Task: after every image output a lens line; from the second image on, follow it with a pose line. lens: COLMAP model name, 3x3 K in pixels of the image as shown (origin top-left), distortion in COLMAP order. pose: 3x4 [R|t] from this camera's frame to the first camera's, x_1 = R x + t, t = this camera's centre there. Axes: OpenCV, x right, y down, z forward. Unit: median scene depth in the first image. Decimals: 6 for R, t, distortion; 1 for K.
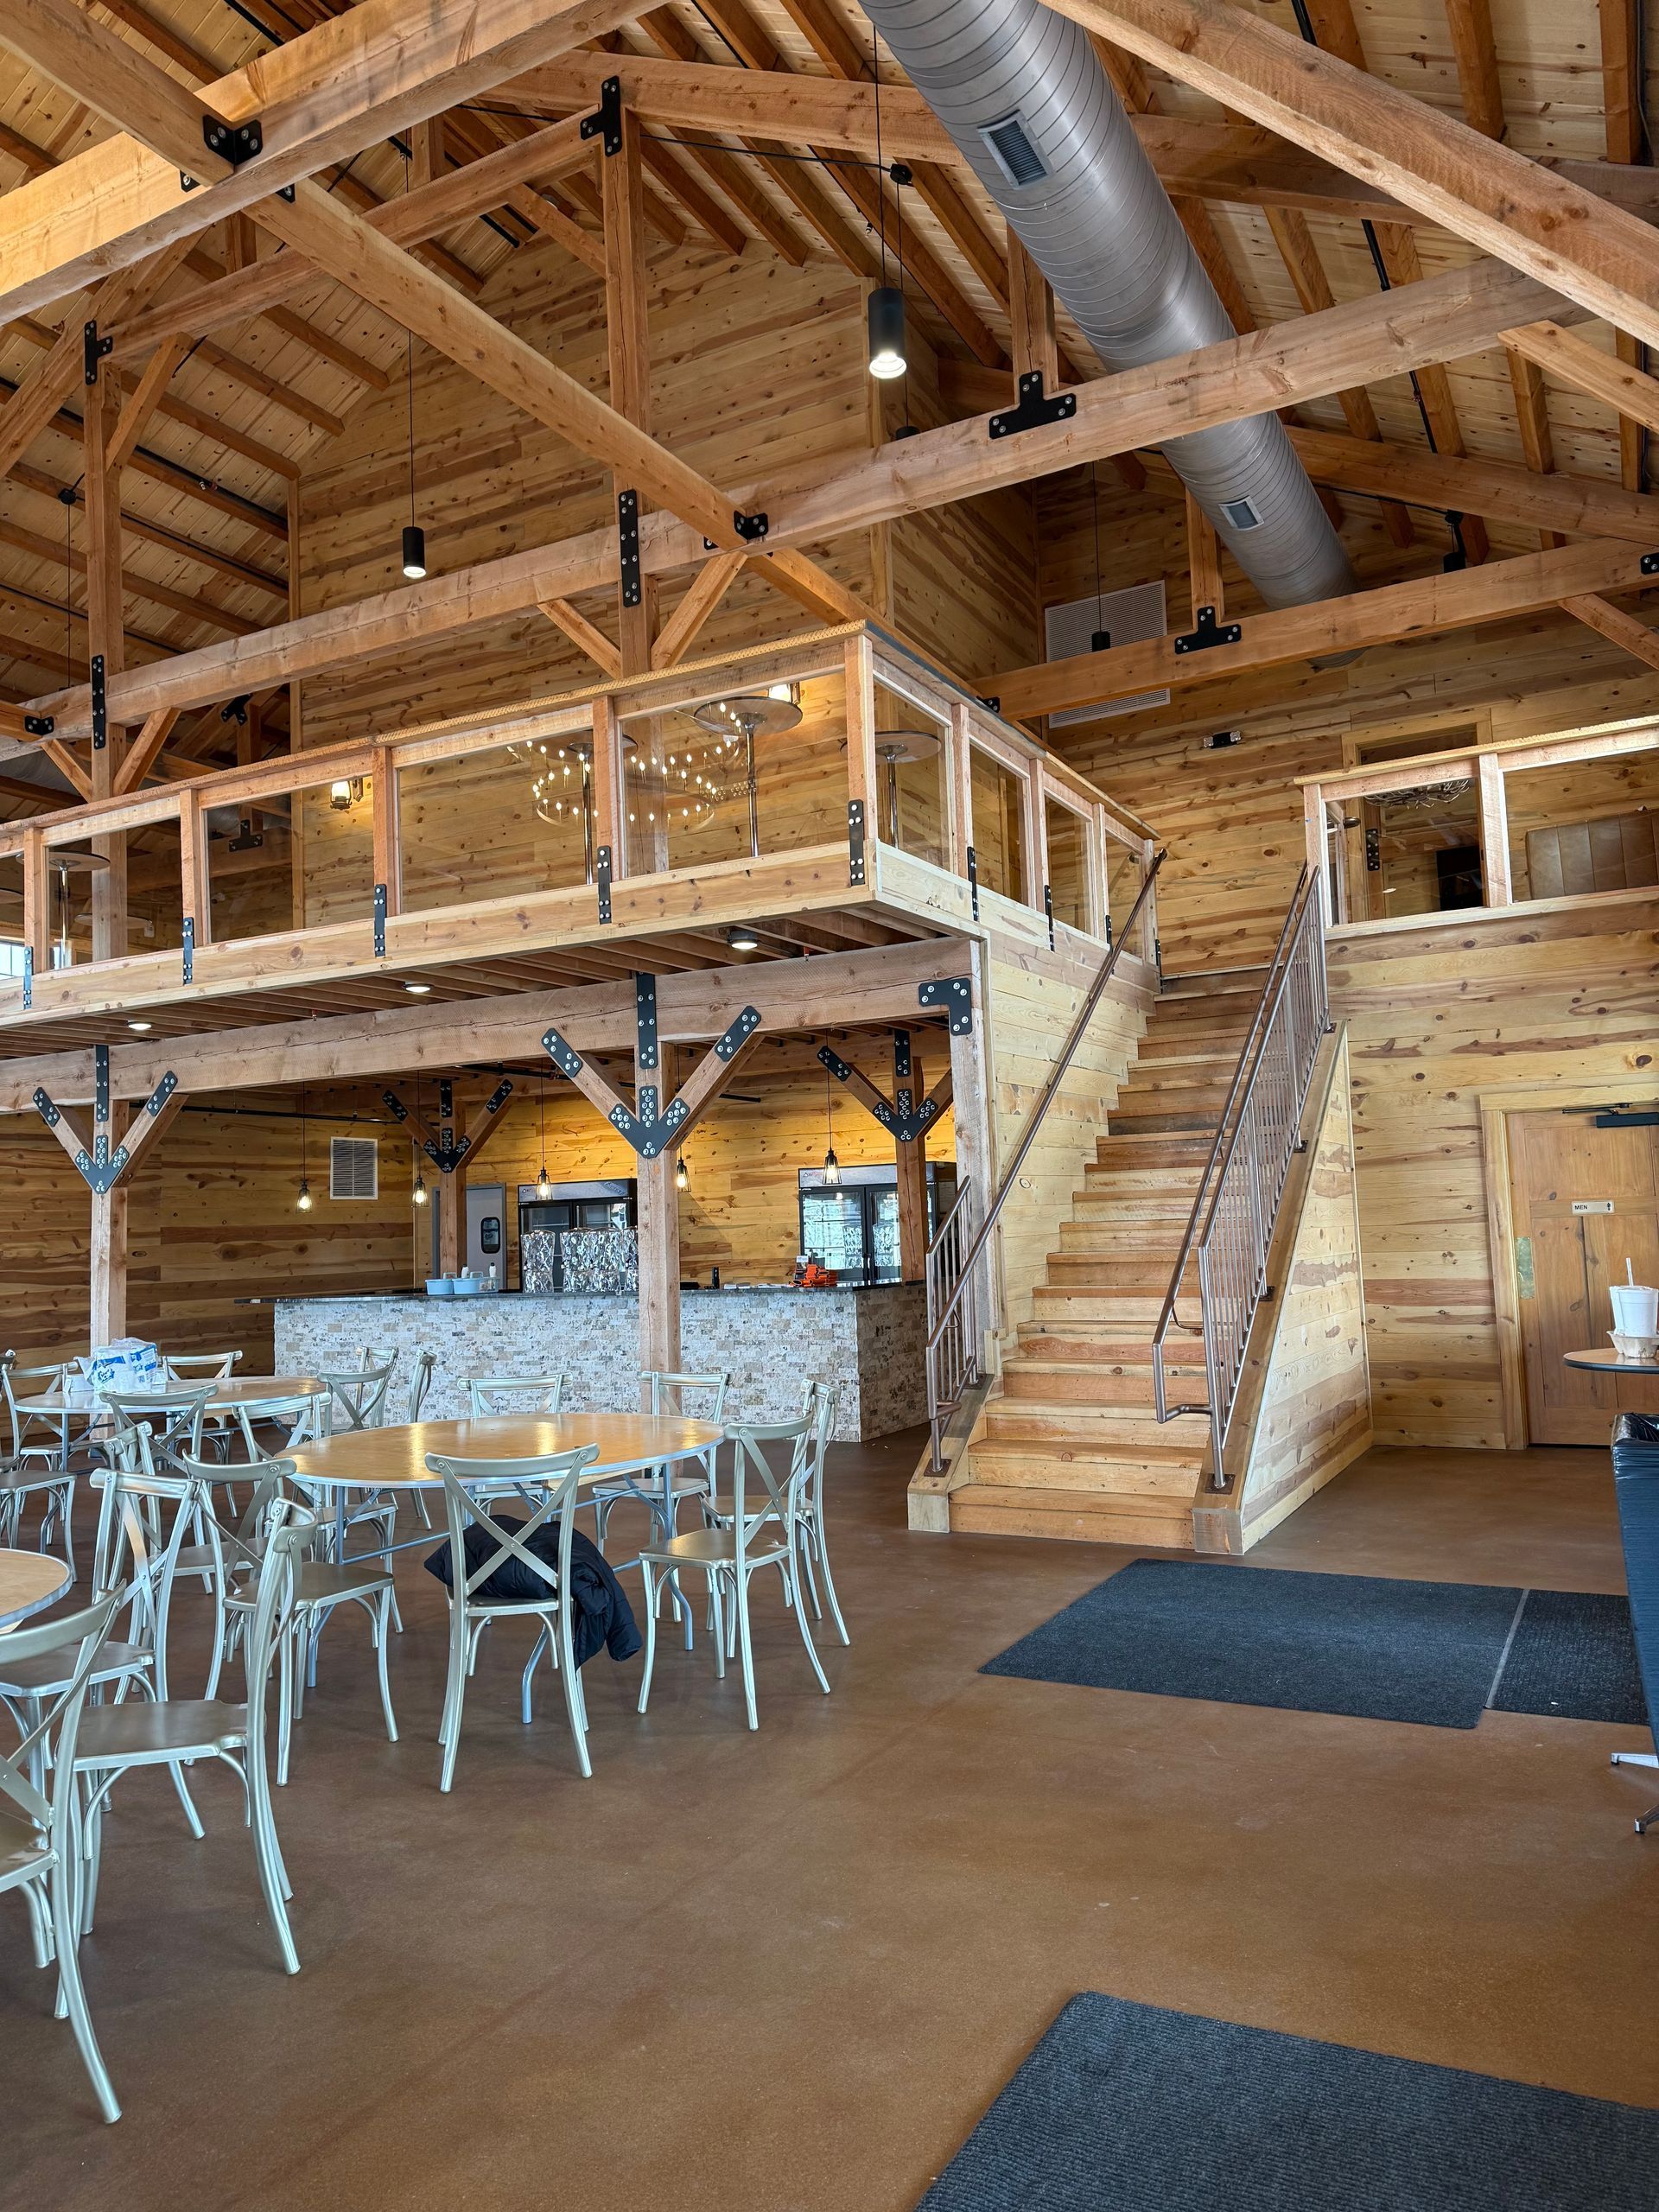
lens RADIAL K [[1642.2, 0, 788.6], [0, 1642.2, 1101.4], [0, 0, 1]] dist [0.184113, -0.376130]
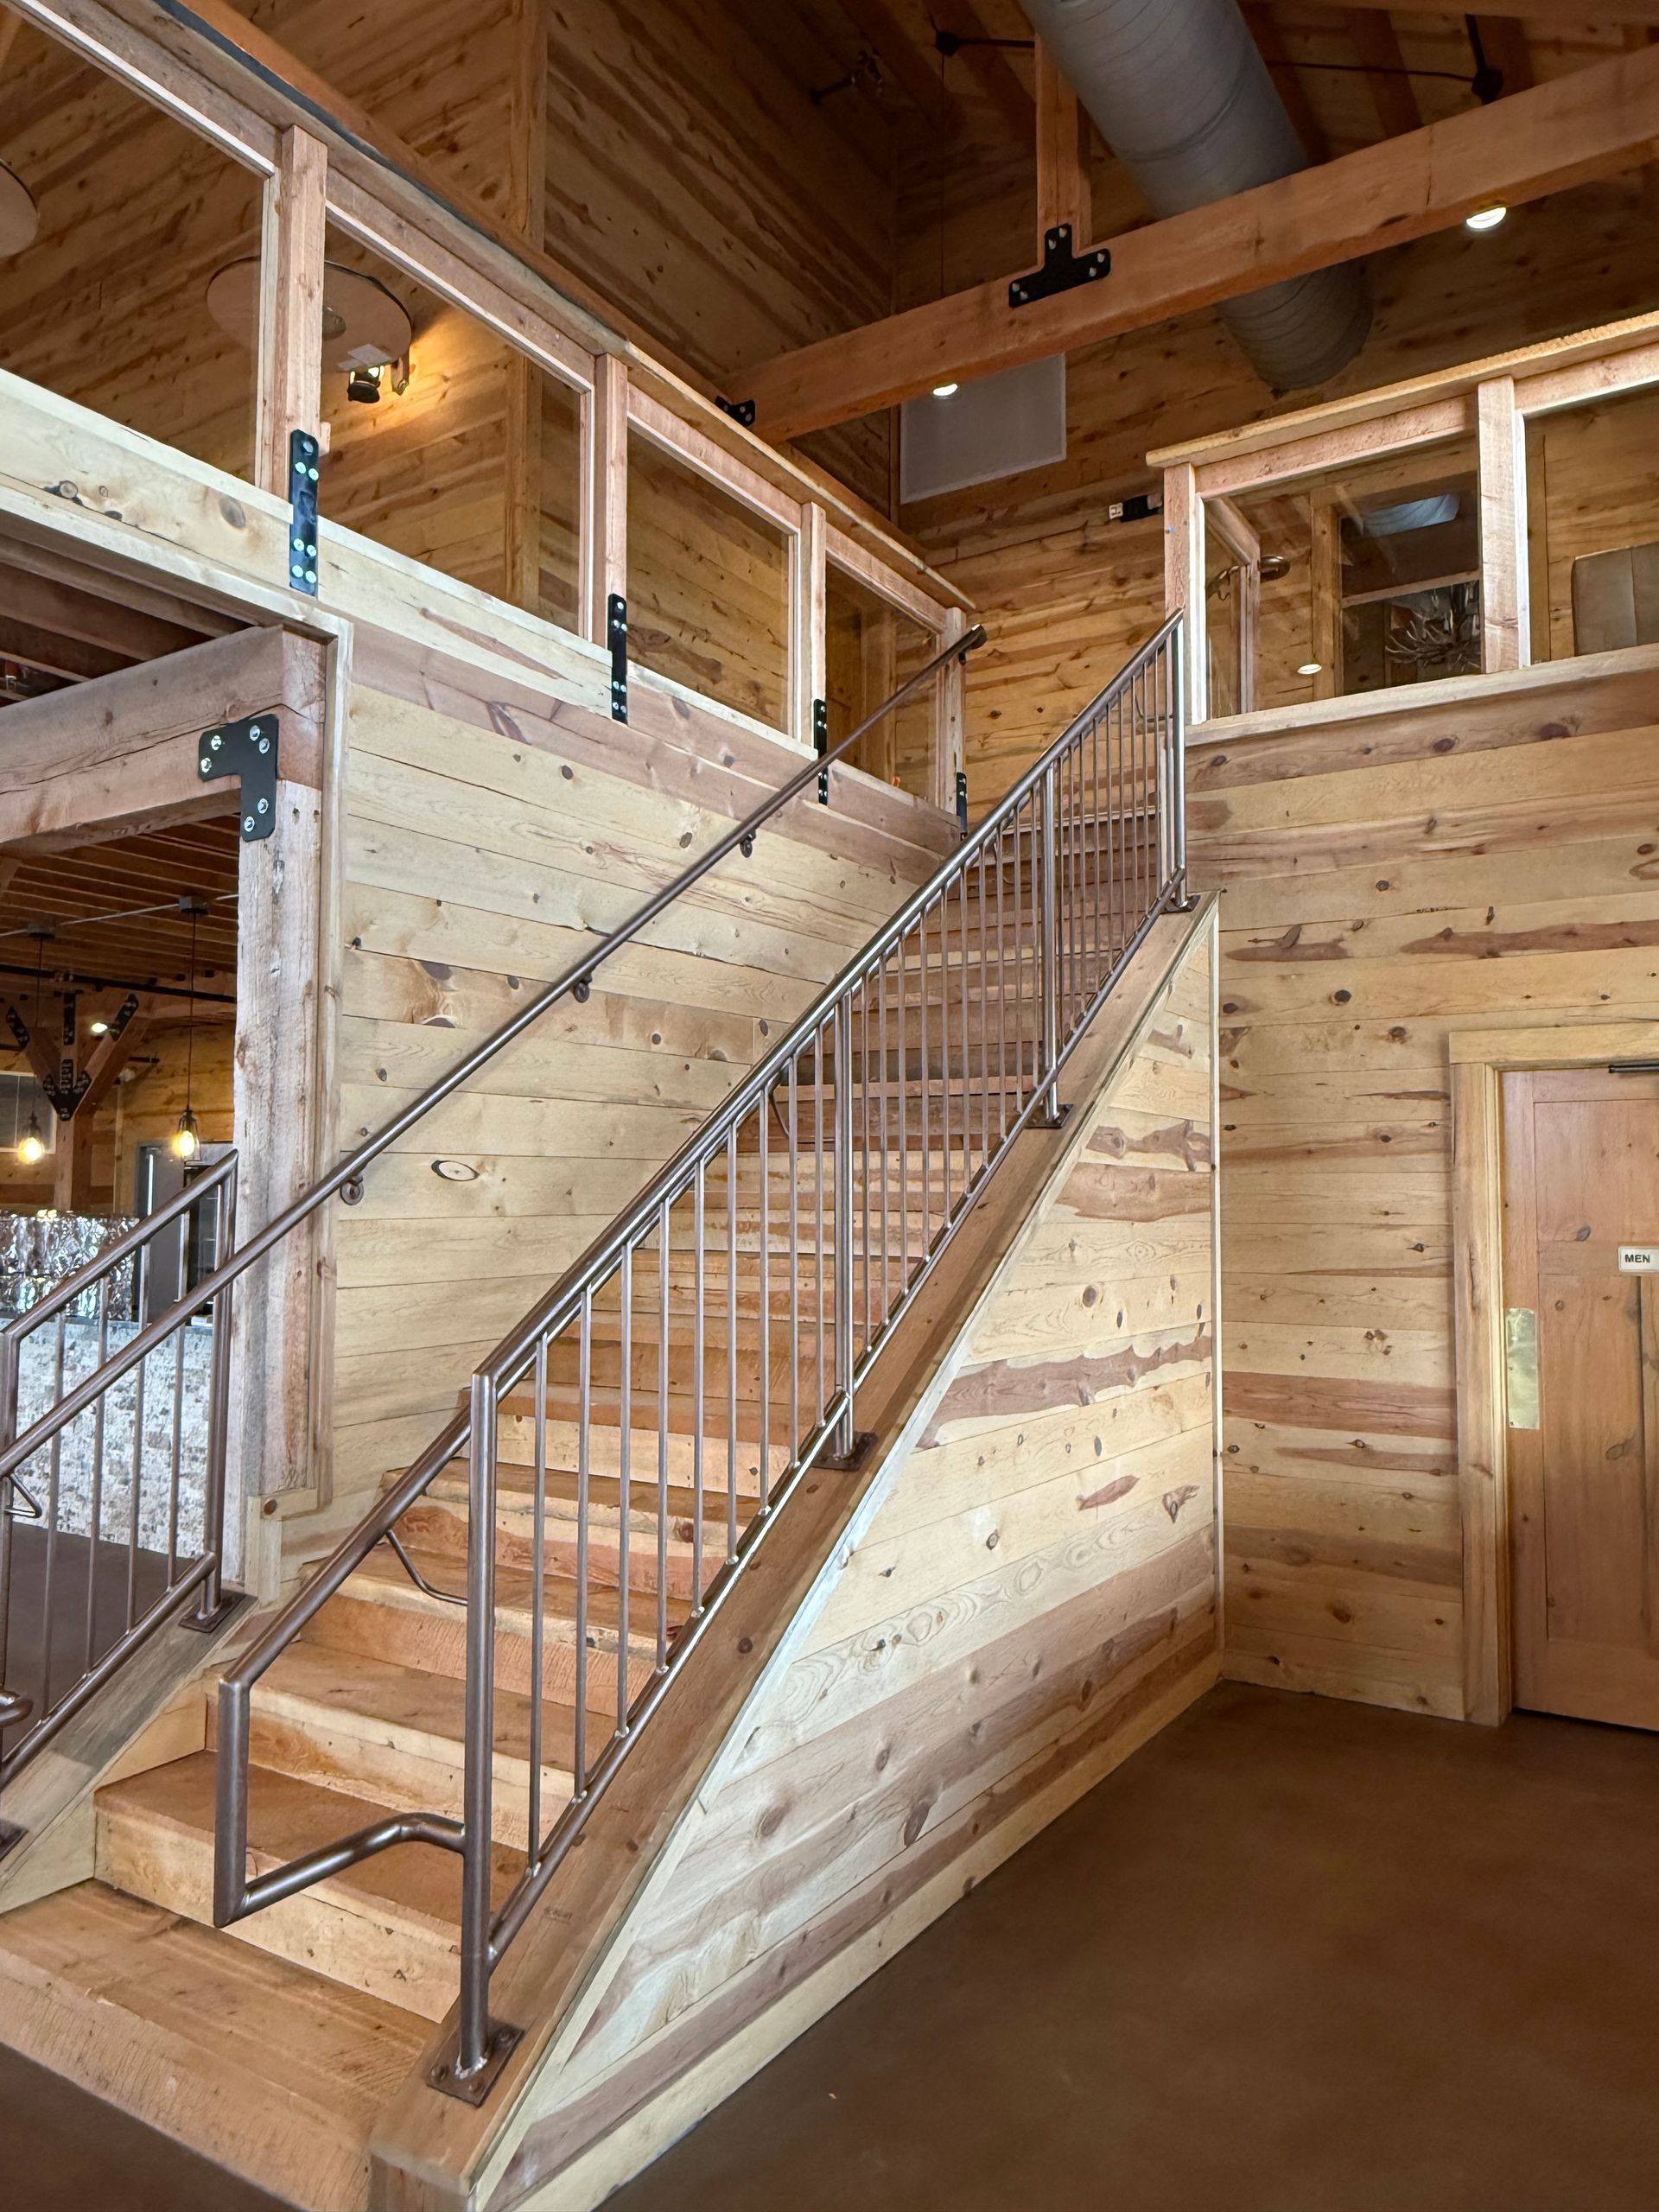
lens RADIAL K [[1522.4, 0, 829.5], [0, 1522.4, 1106.0], [0, 0, 1]] dist [0.001513, -0.004527]
pose [[0.996195, 0.037636, -0.078602, 0.256997], [-0.036304, 0.999173, 0.018319, 0.016940], [0.079227, -0.015395, 0.996738, 0.510058]]
